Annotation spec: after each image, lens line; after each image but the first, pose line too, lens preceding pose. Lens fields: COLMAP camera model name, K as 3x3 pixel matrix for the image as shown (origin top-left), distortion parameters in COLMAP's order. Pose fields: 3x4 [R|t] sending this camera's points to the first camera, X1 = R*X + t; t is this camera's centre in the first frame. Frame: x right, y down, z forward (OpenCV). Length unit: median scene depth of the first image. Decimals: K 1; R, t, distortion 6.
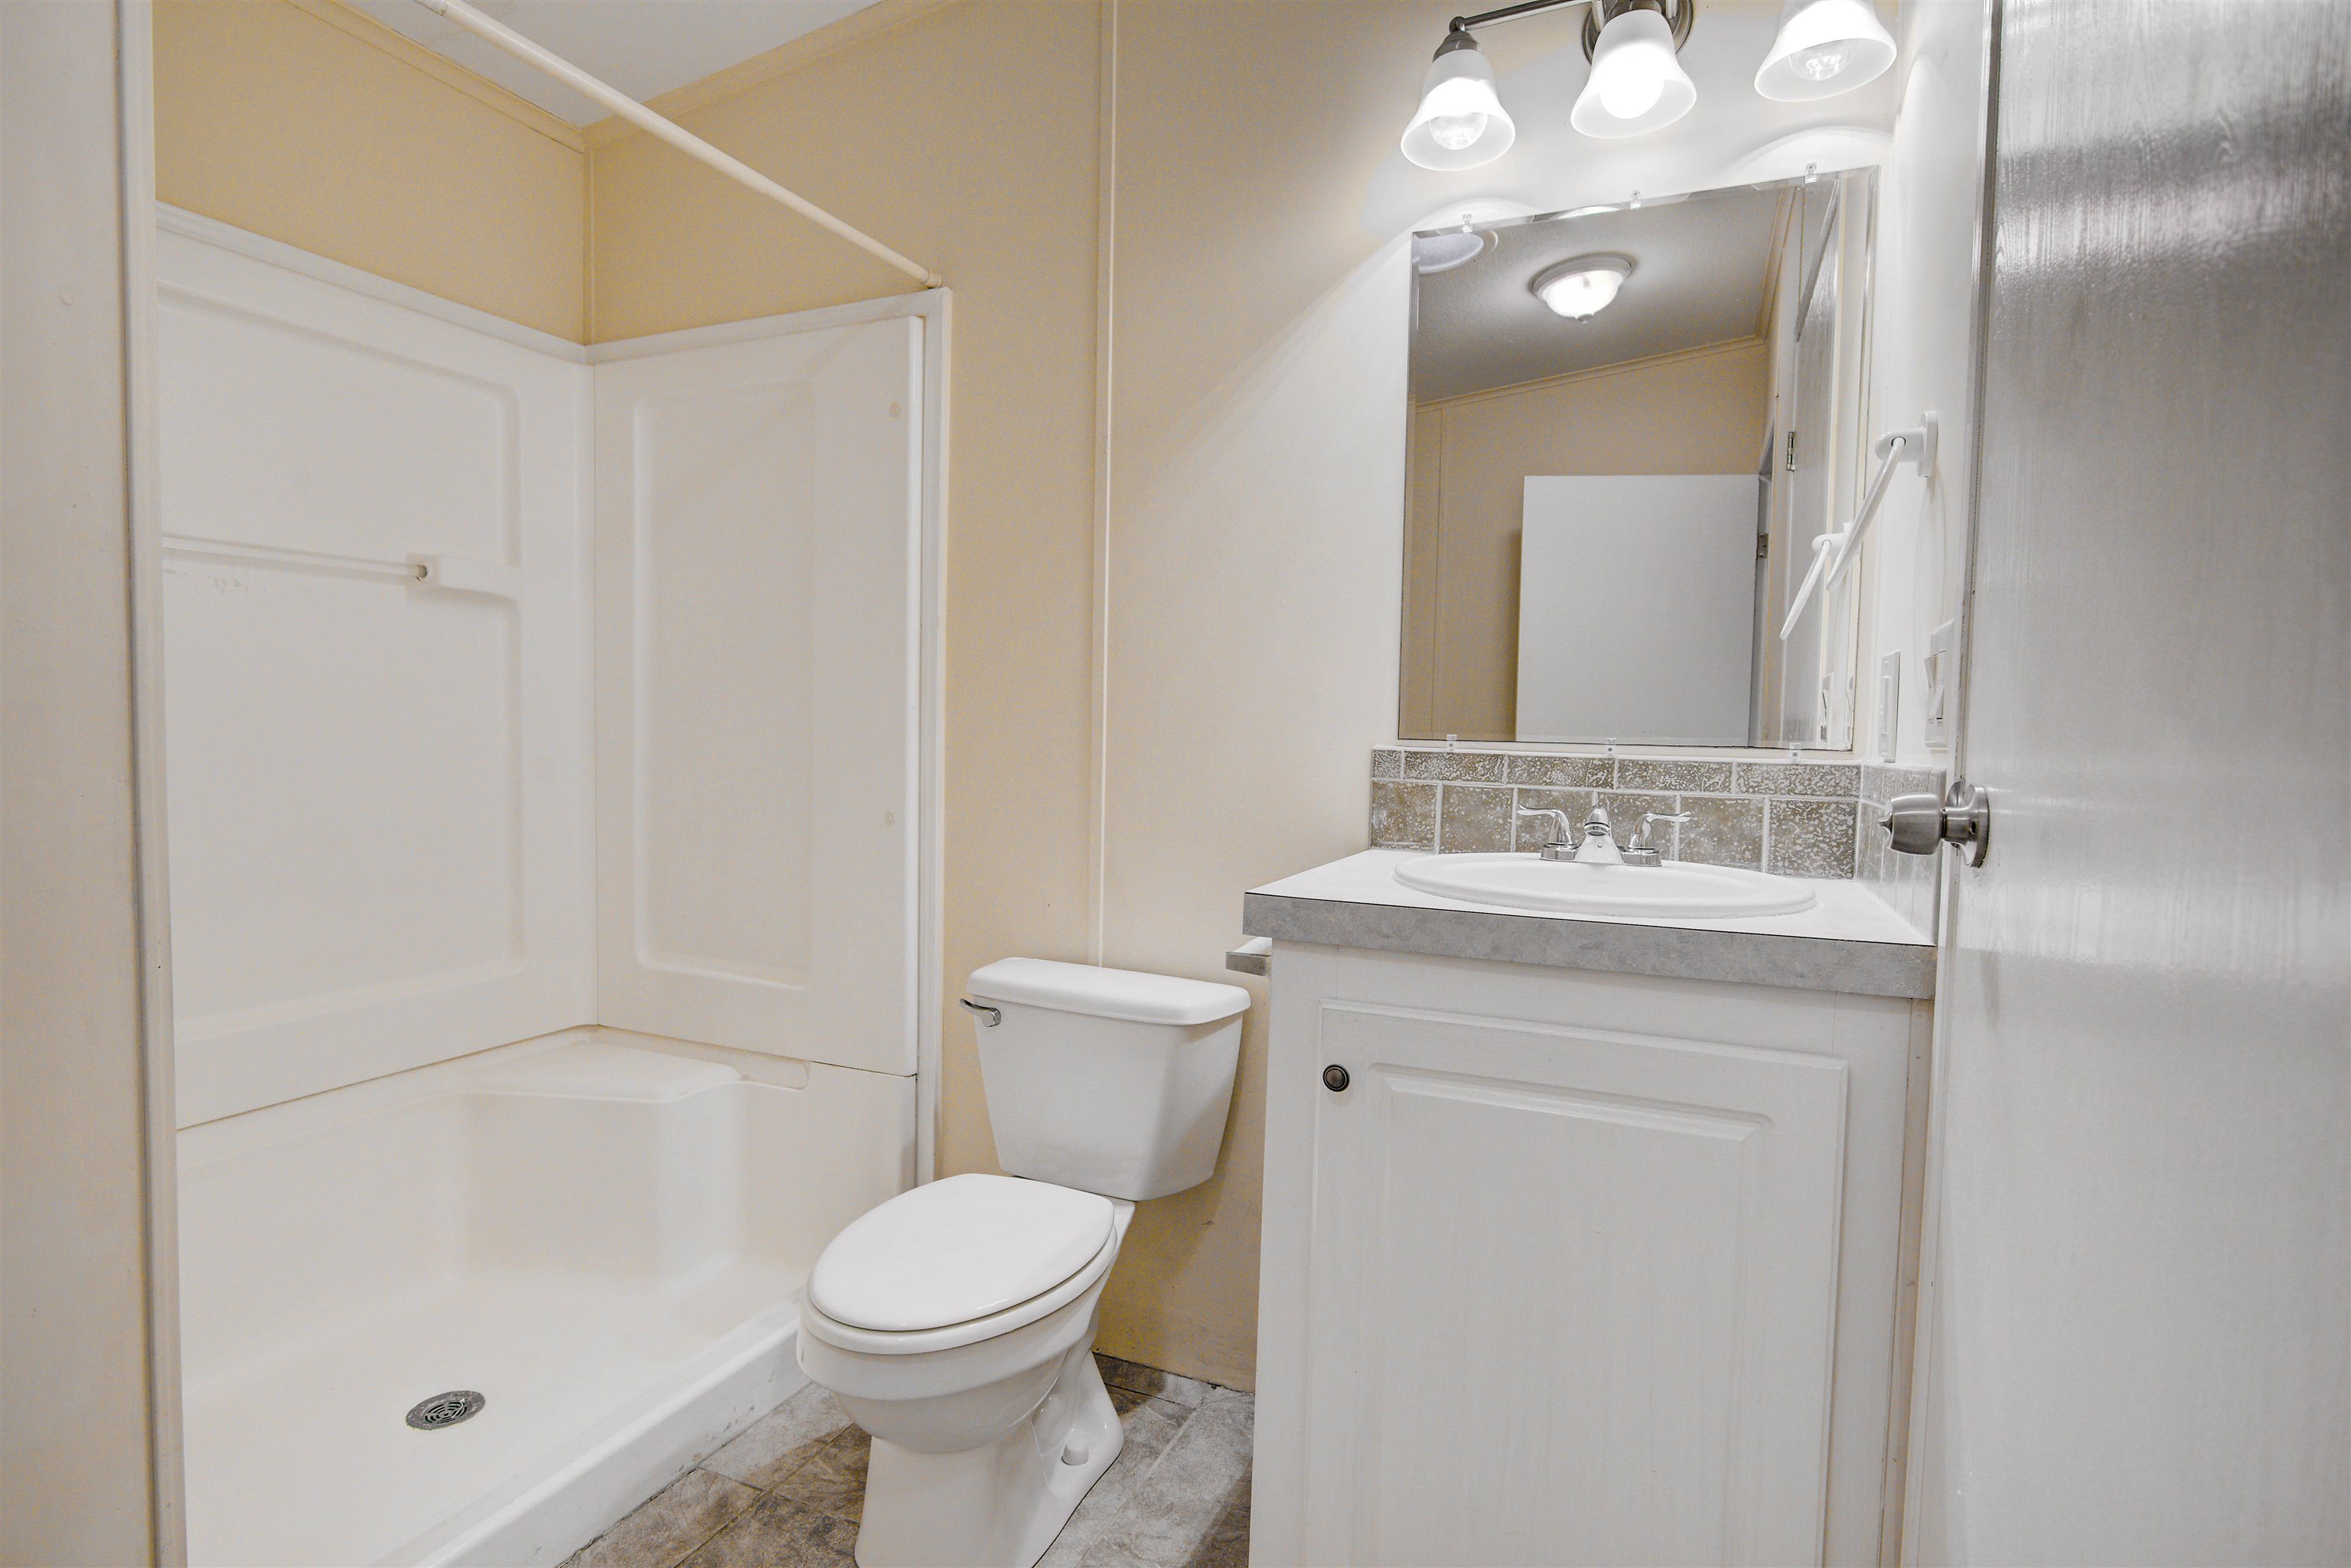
lens RADIAL K [[1175.7, 0, 1171.7], [0, 1175.7, 784.3], [0, 0, 1]] dist [-0.021079, 0.008625]
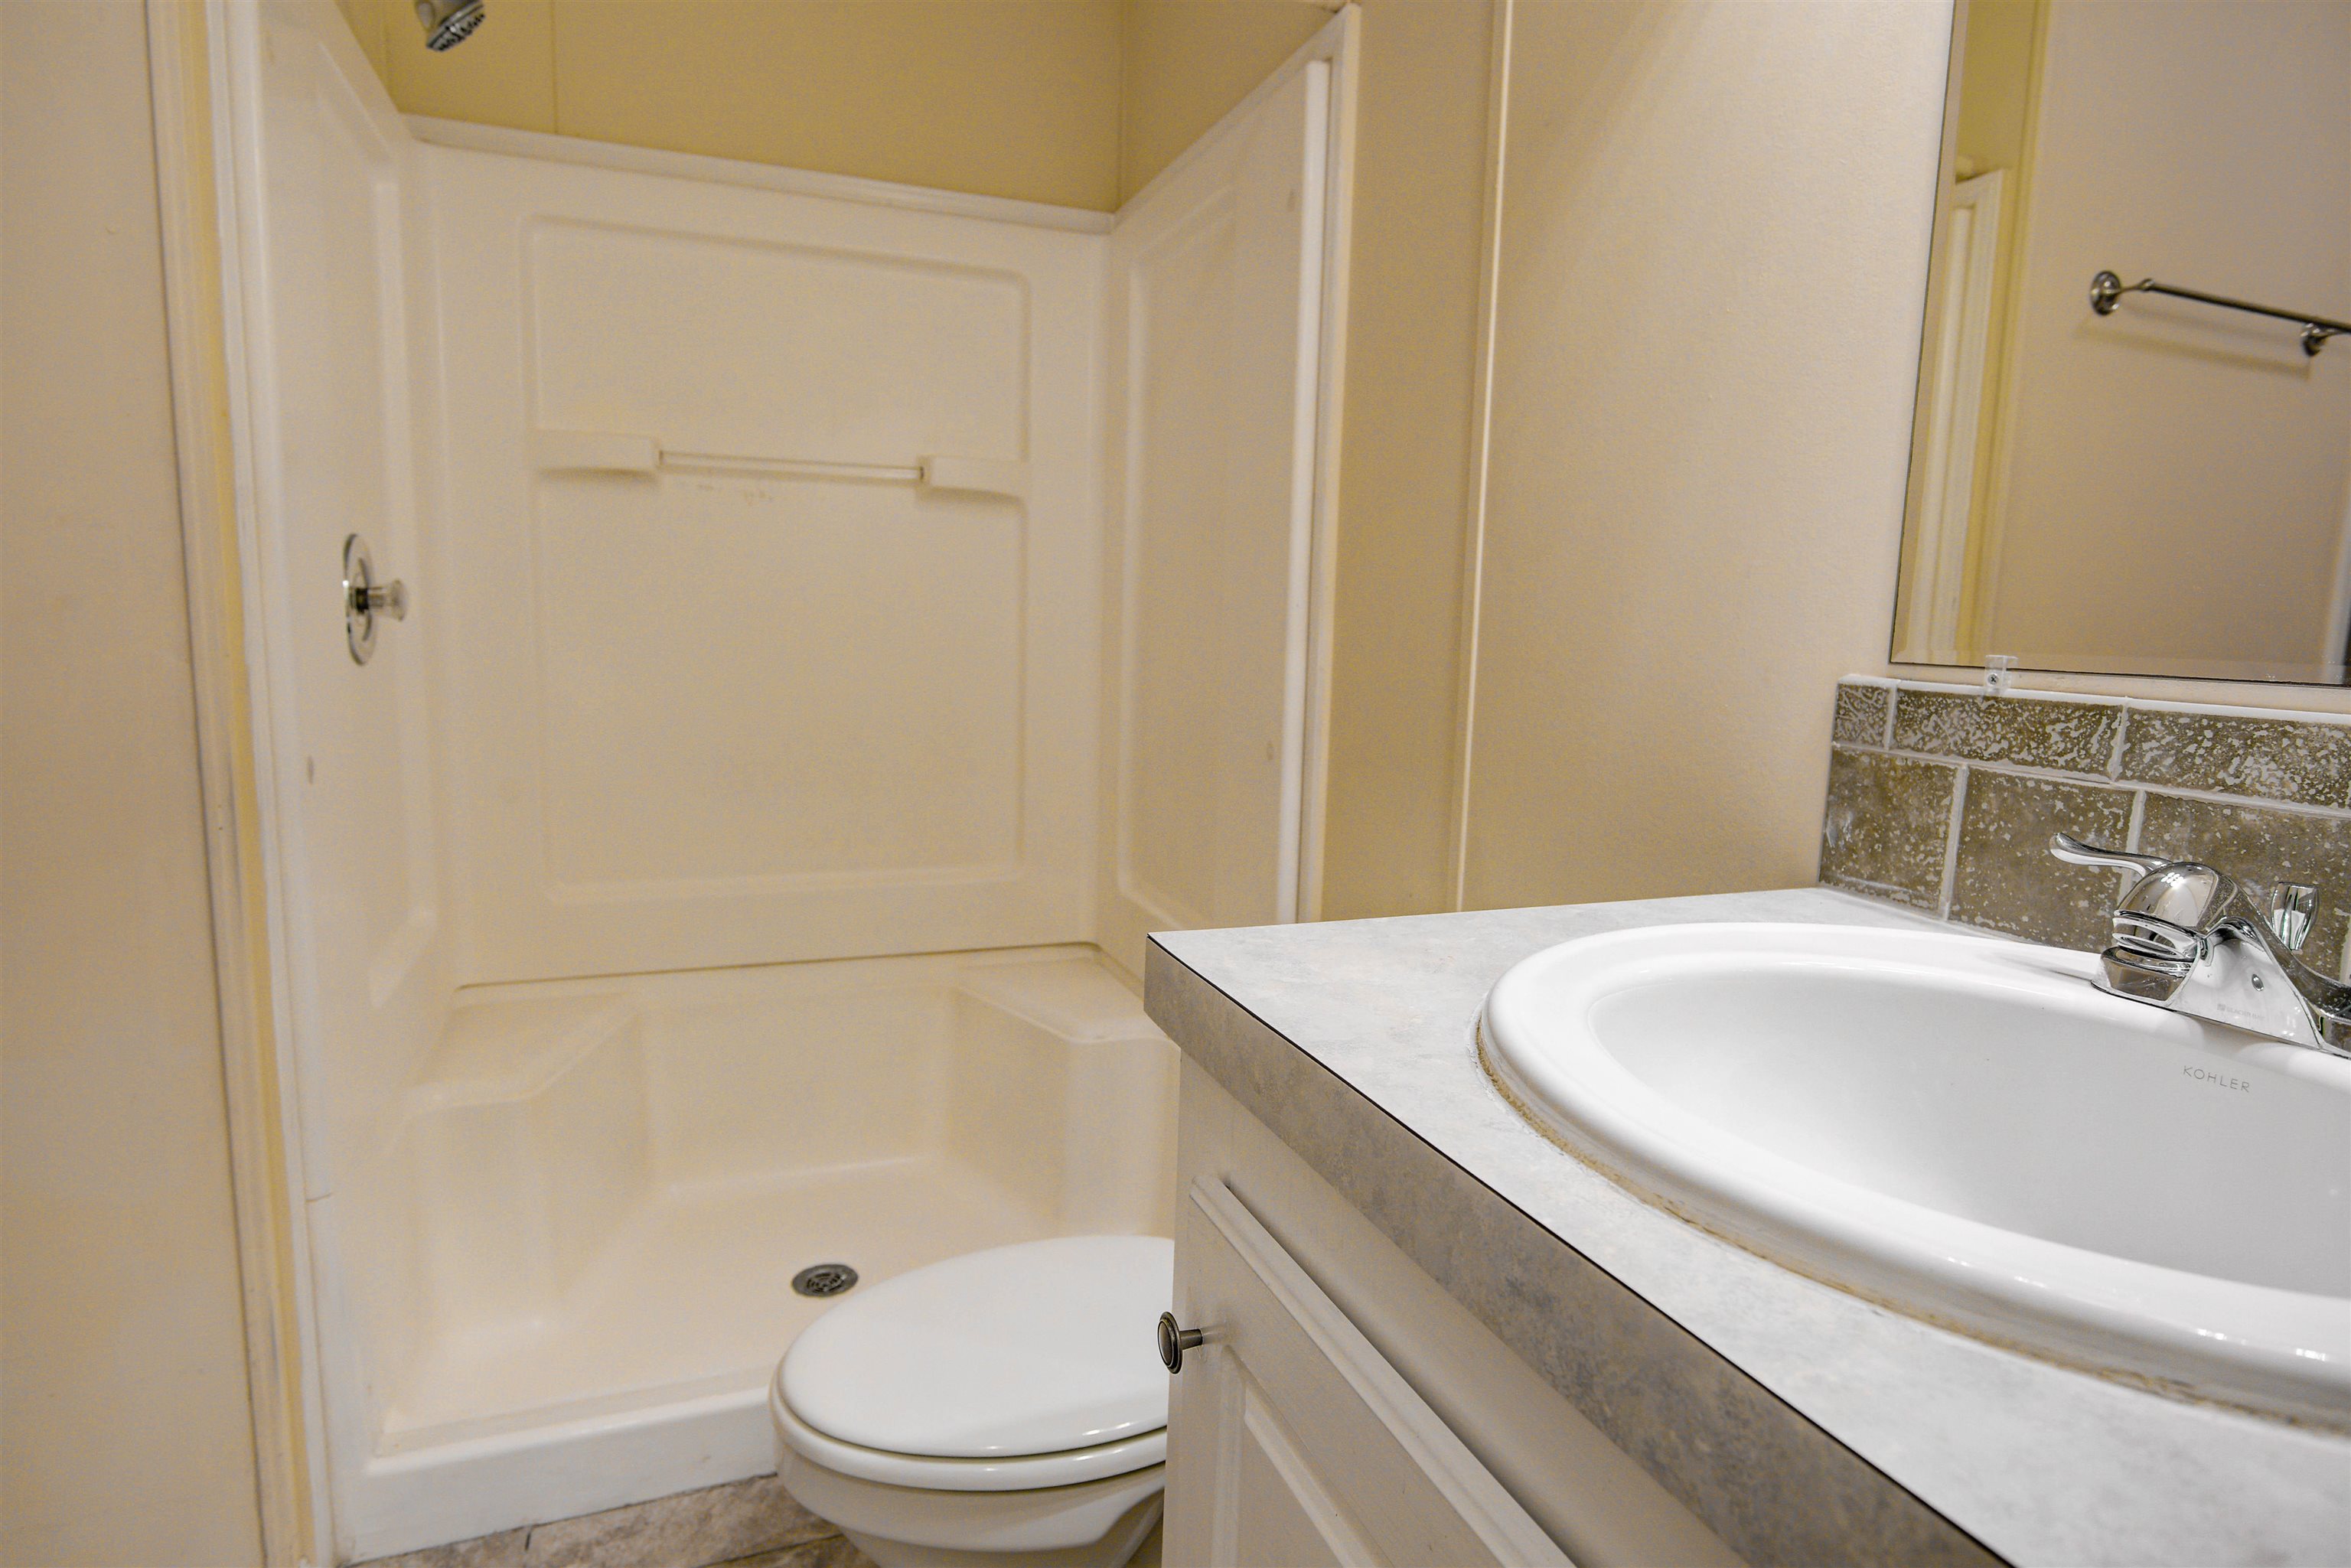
lens RADIAL K [[1239.9, 0, 1175.5], [0, 1239.9, 784.0], [0, 0, 1]] dist [-0.024246, 0.012120]
pose [[0.705745, 0.095015, -0.702065, 0.343977], [-0.051090, 0.995211, 0.083331, -0.016990], [0.706621, -0.022942, 0.707220, 0.456230]]
